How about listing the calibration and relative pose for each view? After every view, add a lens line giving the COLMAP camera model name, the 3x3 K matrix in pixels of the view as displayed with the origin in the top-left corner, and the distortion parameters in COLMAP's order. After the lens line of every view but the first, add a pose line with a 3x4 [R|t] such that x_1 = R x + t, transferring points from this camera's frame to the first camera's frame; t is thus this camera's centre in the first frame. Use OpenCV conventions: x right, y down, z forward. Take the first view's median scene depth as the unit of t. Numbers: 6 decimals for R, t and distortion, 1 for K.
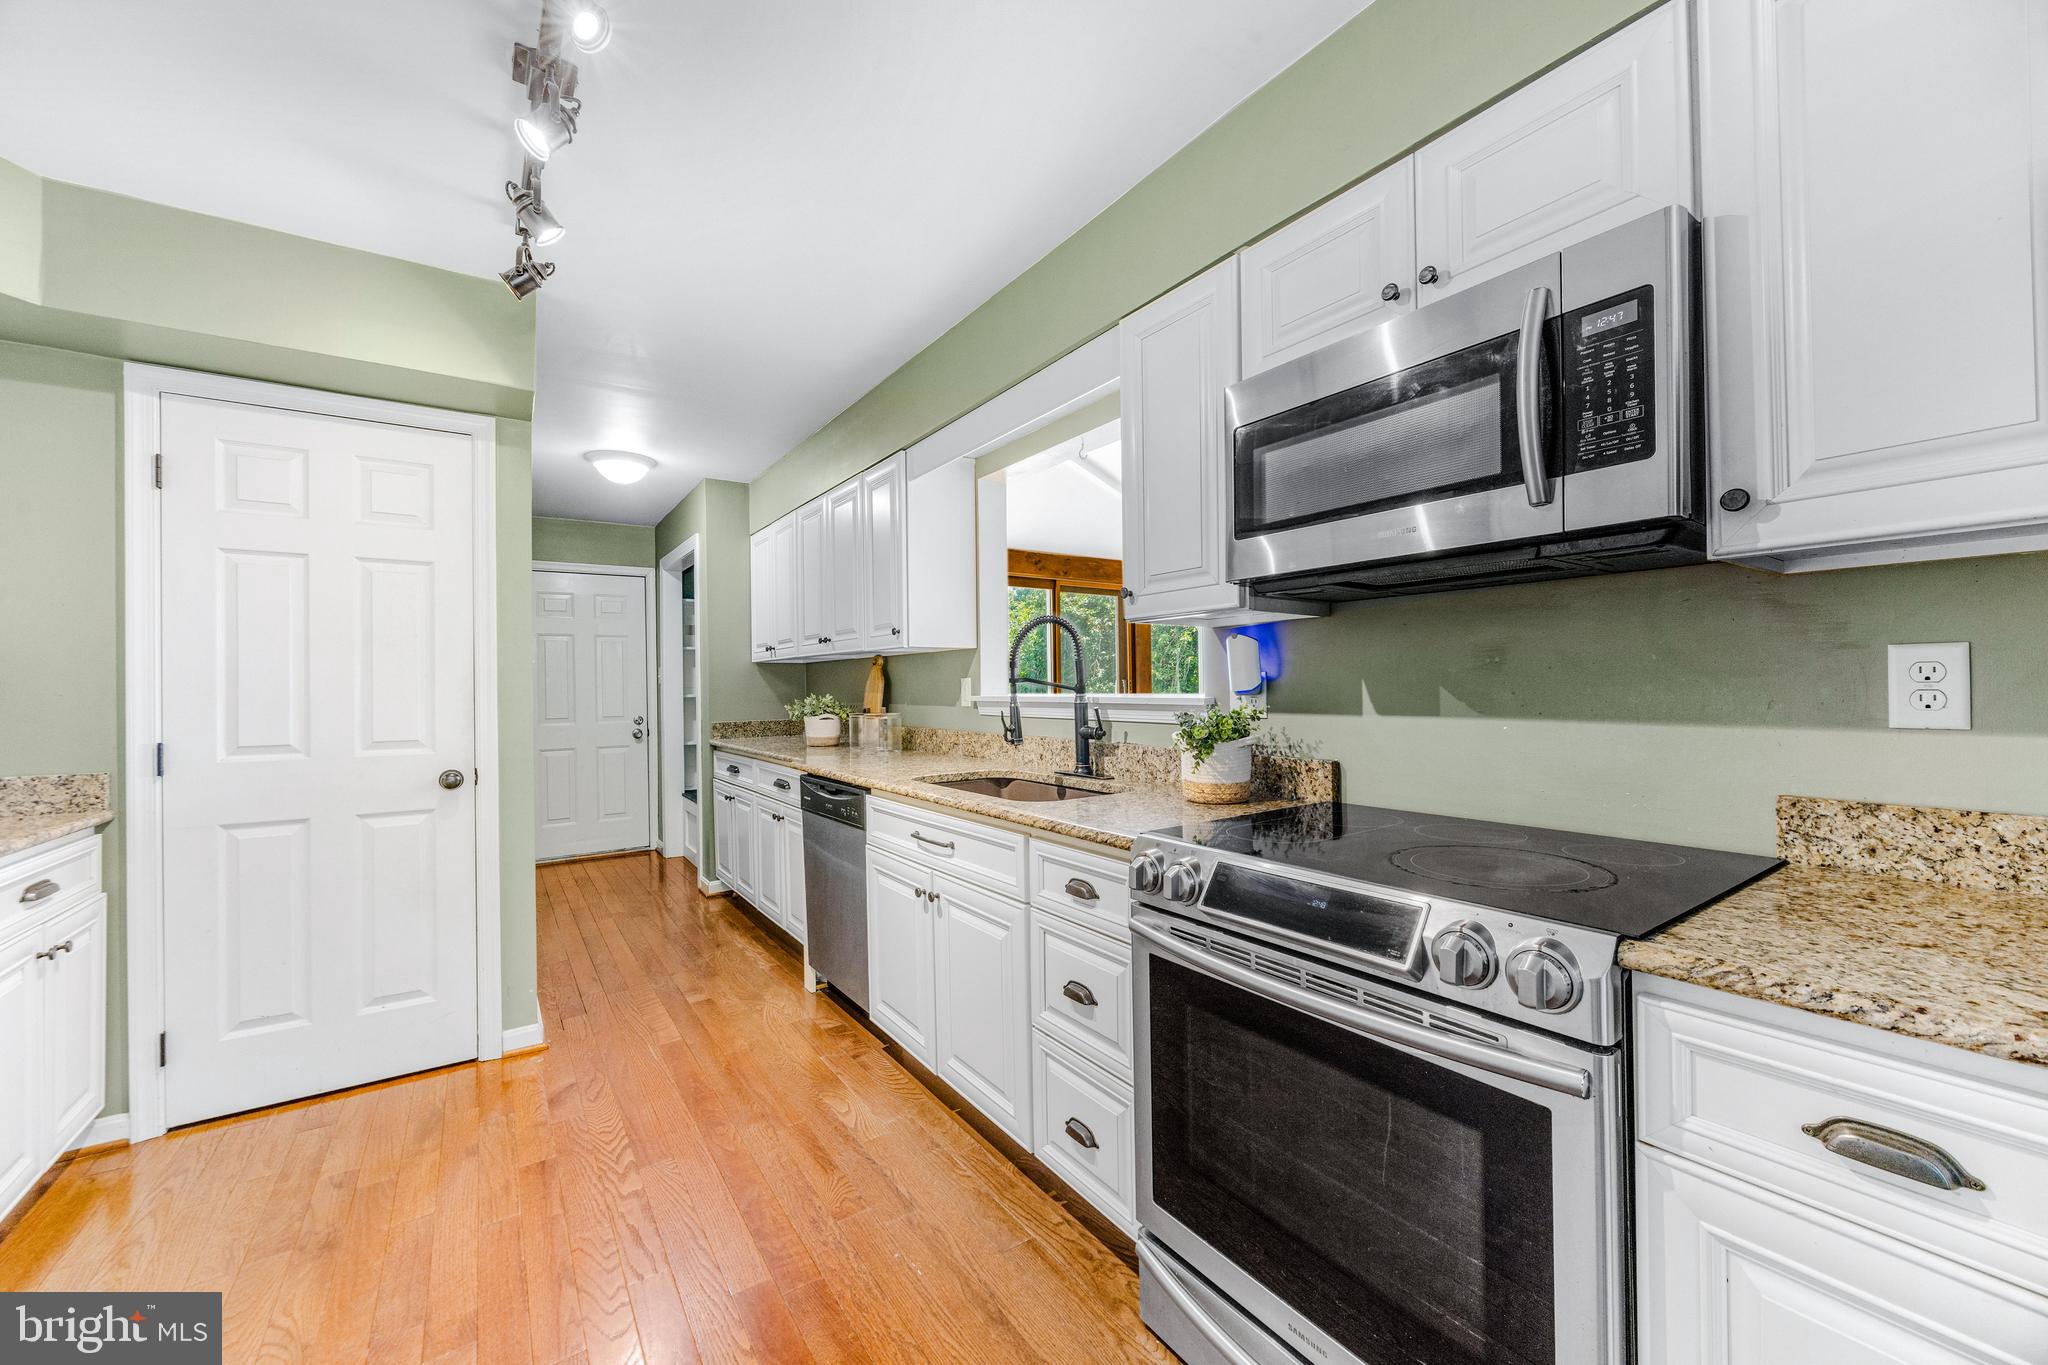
lens RADIAL K [[775.1, 0, 1015.9], [0, 775.1, 687.2], [0, 0, 1]] dist [-0.001714, 0.000074]
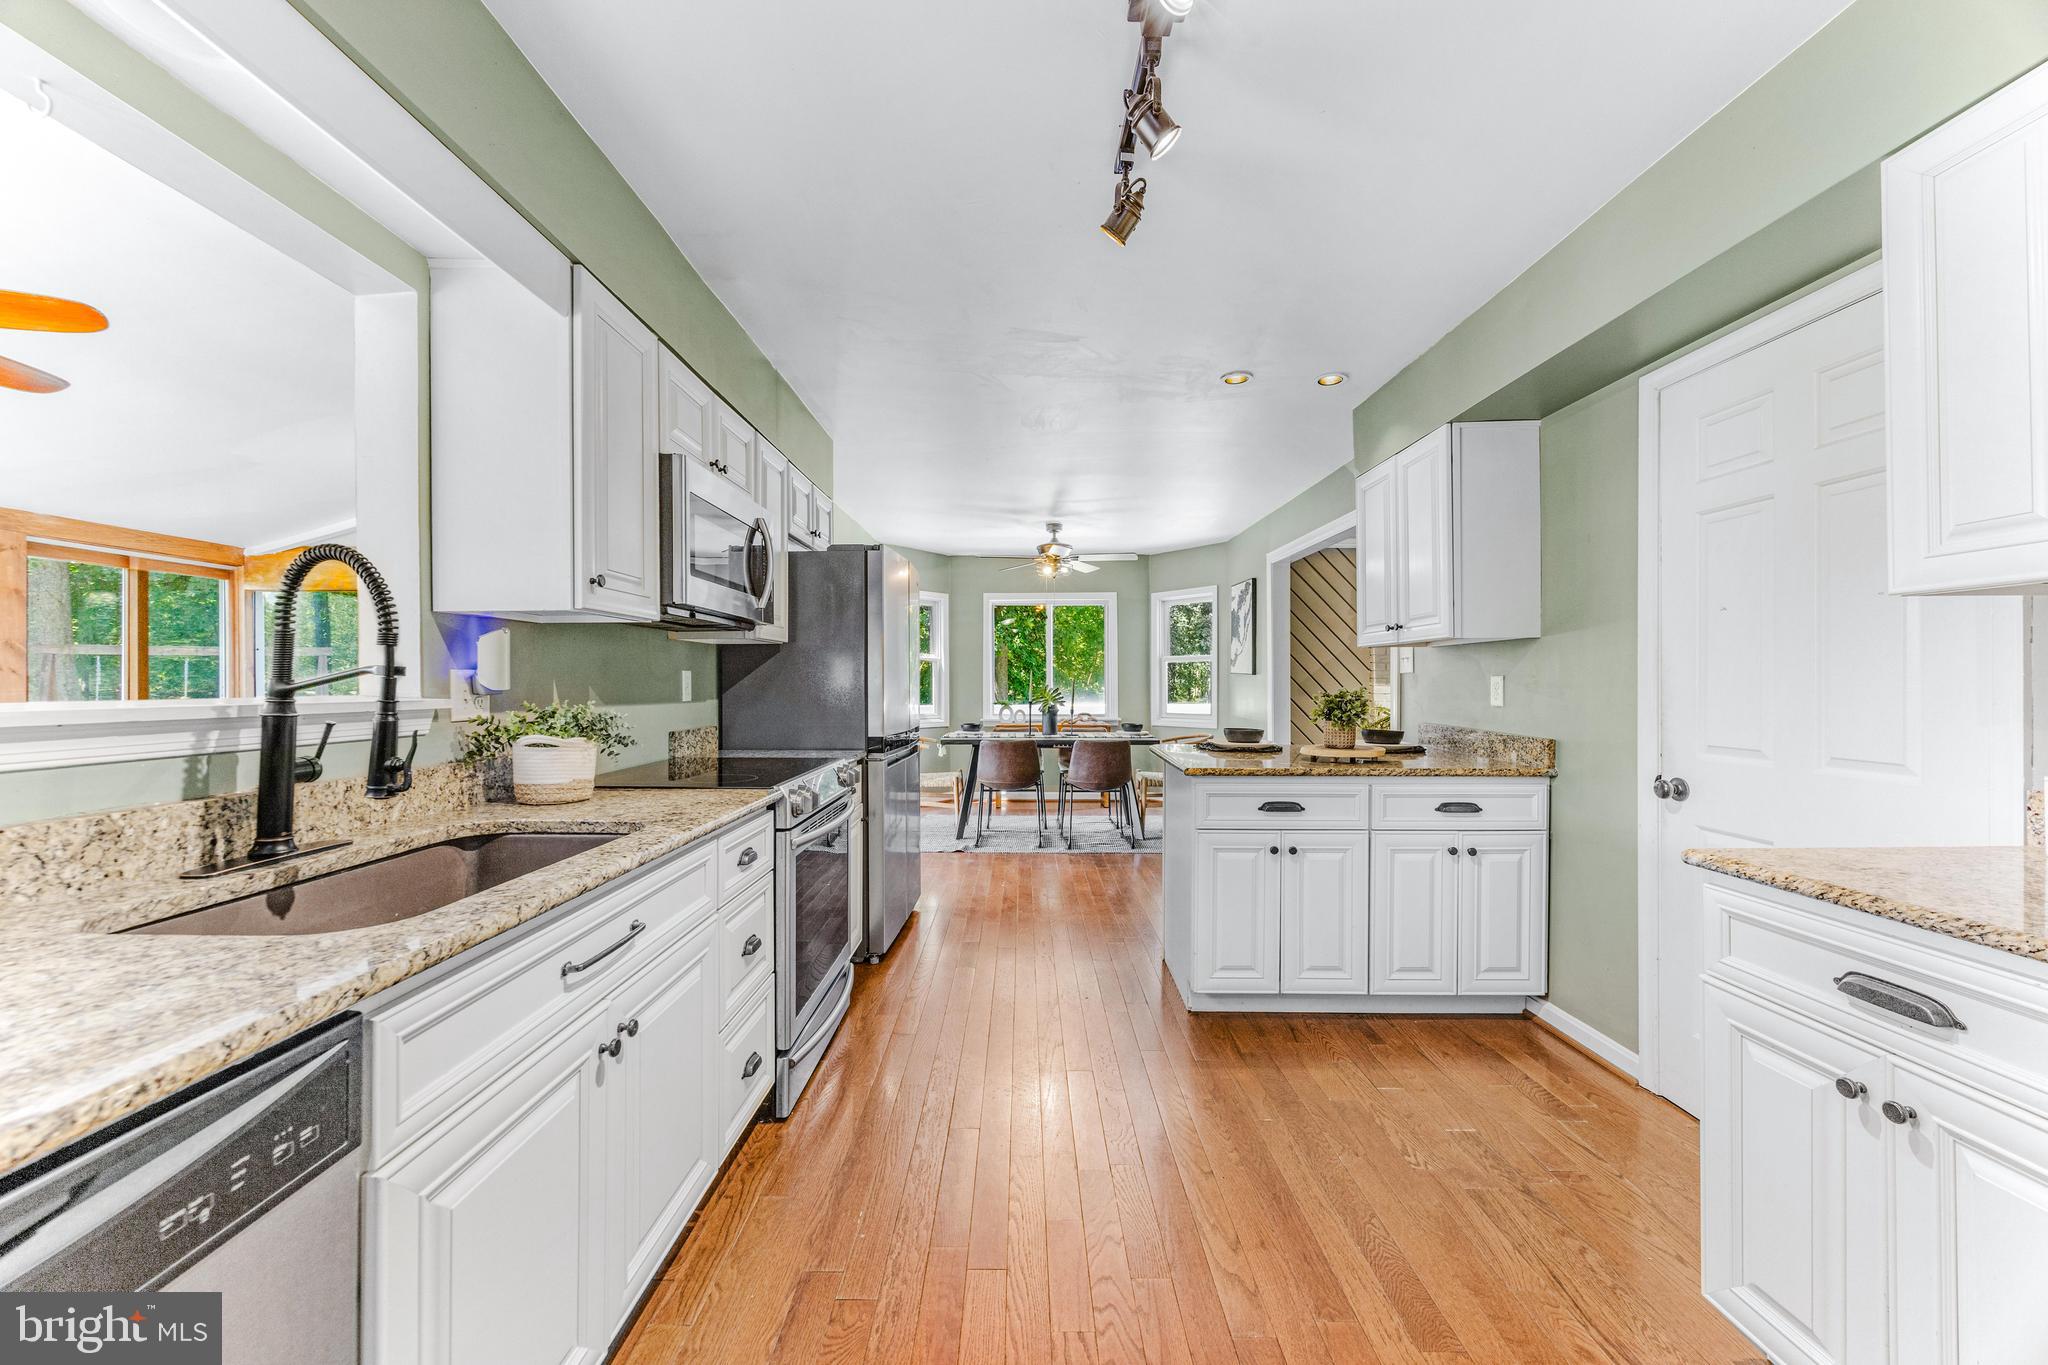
lens RADIAL K [[782.6, 0, 1016.5], [0, 782.6, 685.6], [0, 0, 1]] dist [-0.003759, 0.000230]
pose [[-0.820015, 0.010296, 0.572250, -0.646377], [0.011695, 0.999931, -0.001233, 0.006683], [-0.572223, 0.005681, -0.820078, 1.216074]]
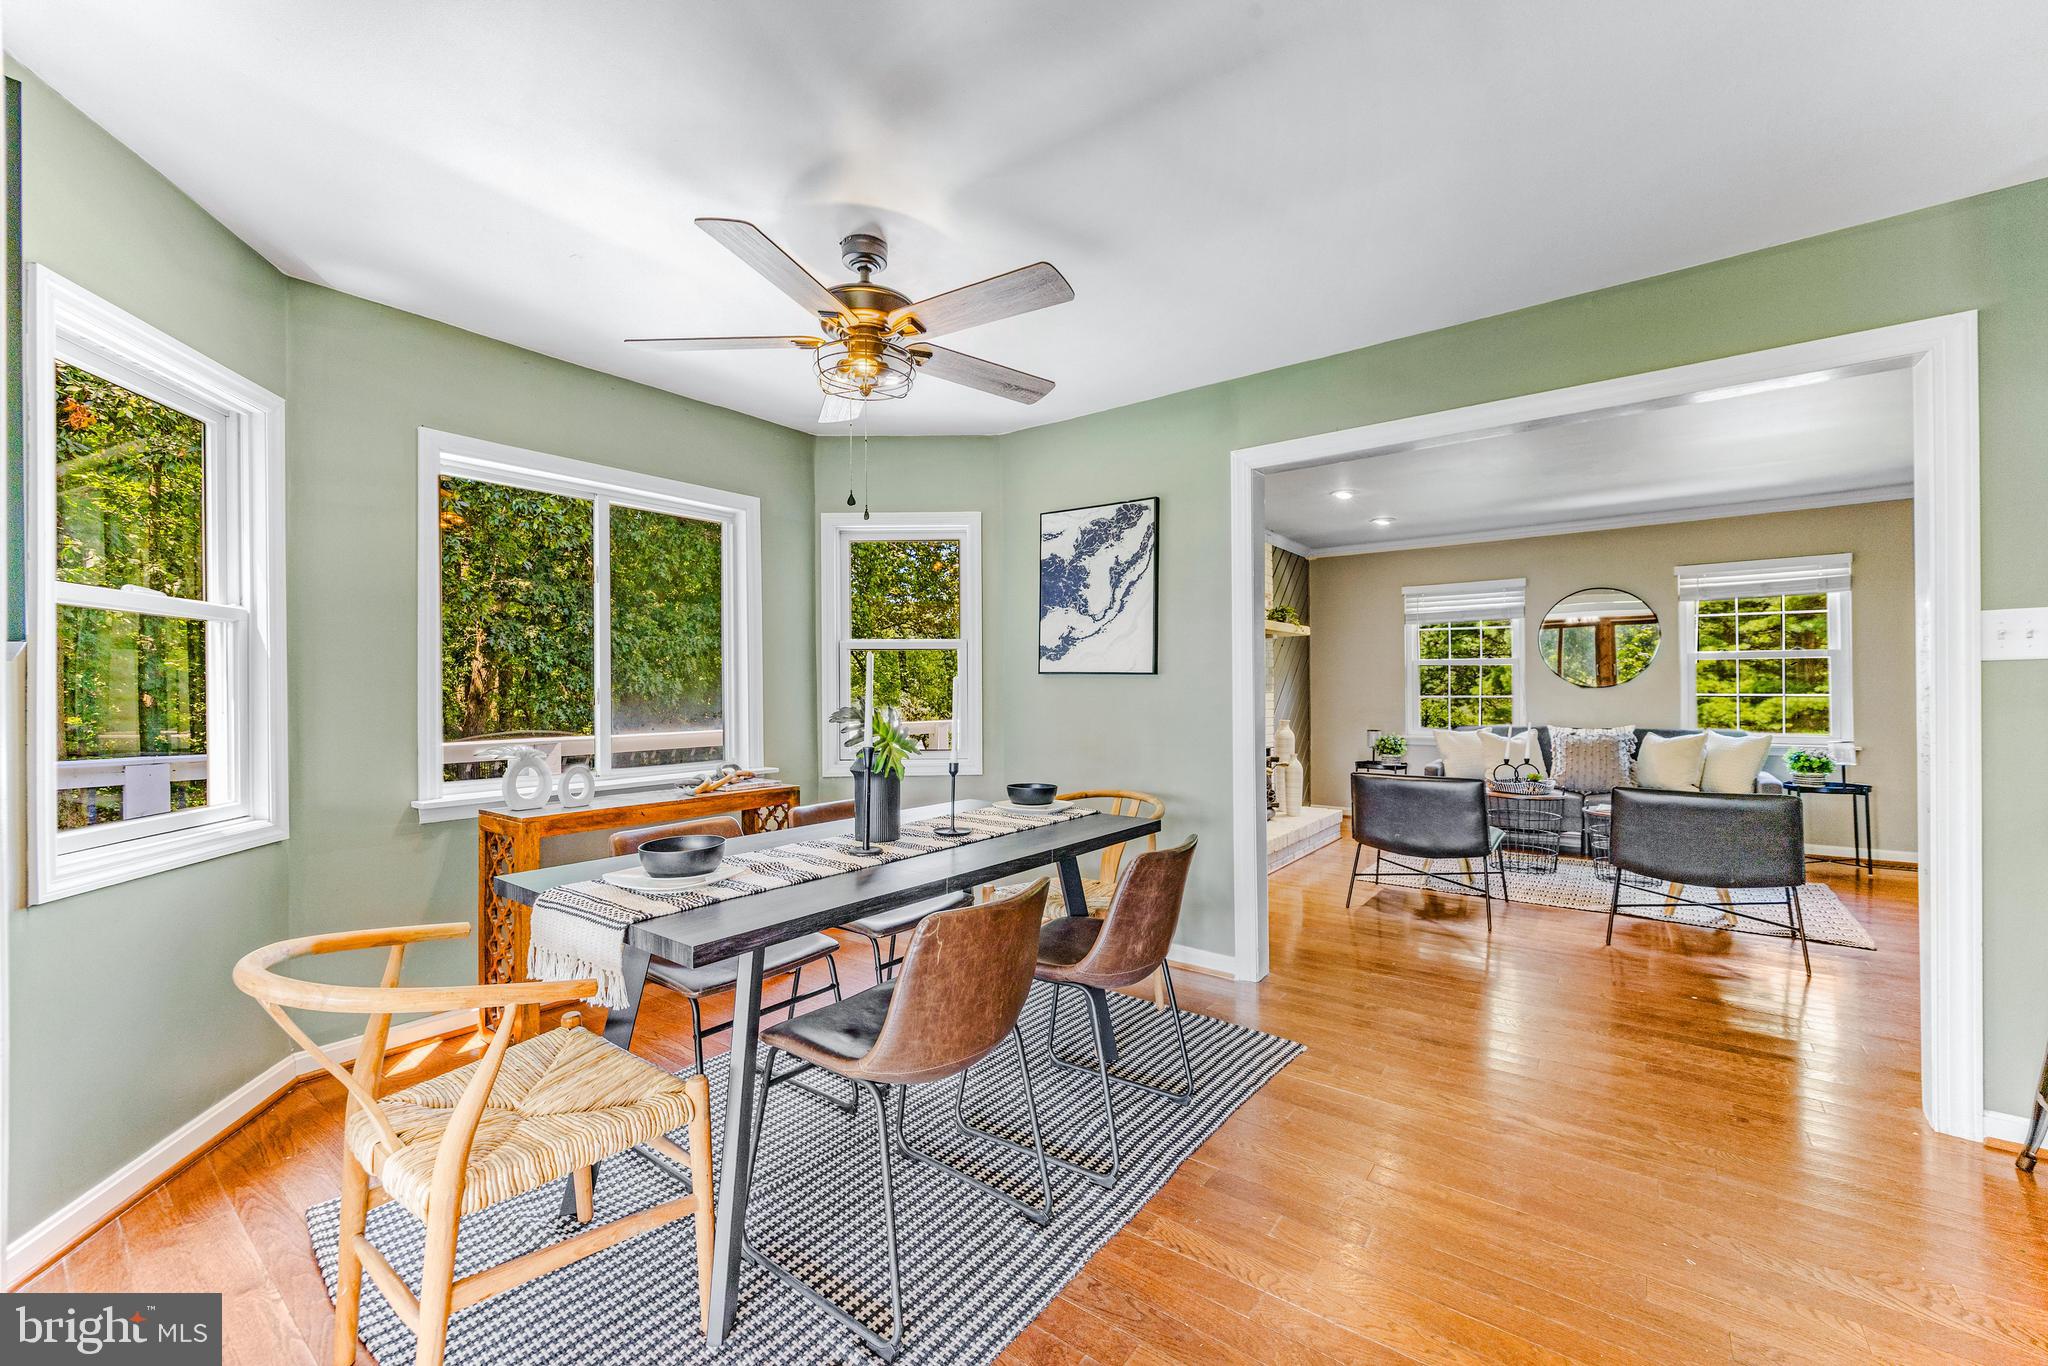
lens RADIAL K [[803.0, 0, 1021.8], [0, 803.0, 691.1], [0, 0, 1]] dist [-0.001192, 0.000072]
pose [[-0.951121, 0.020243, -0.308153, 0.884488], [0.020257, 0.999790, 0.003151, -0.001275], [0.308152, -0.003245, -0.951332, -0.057244]]
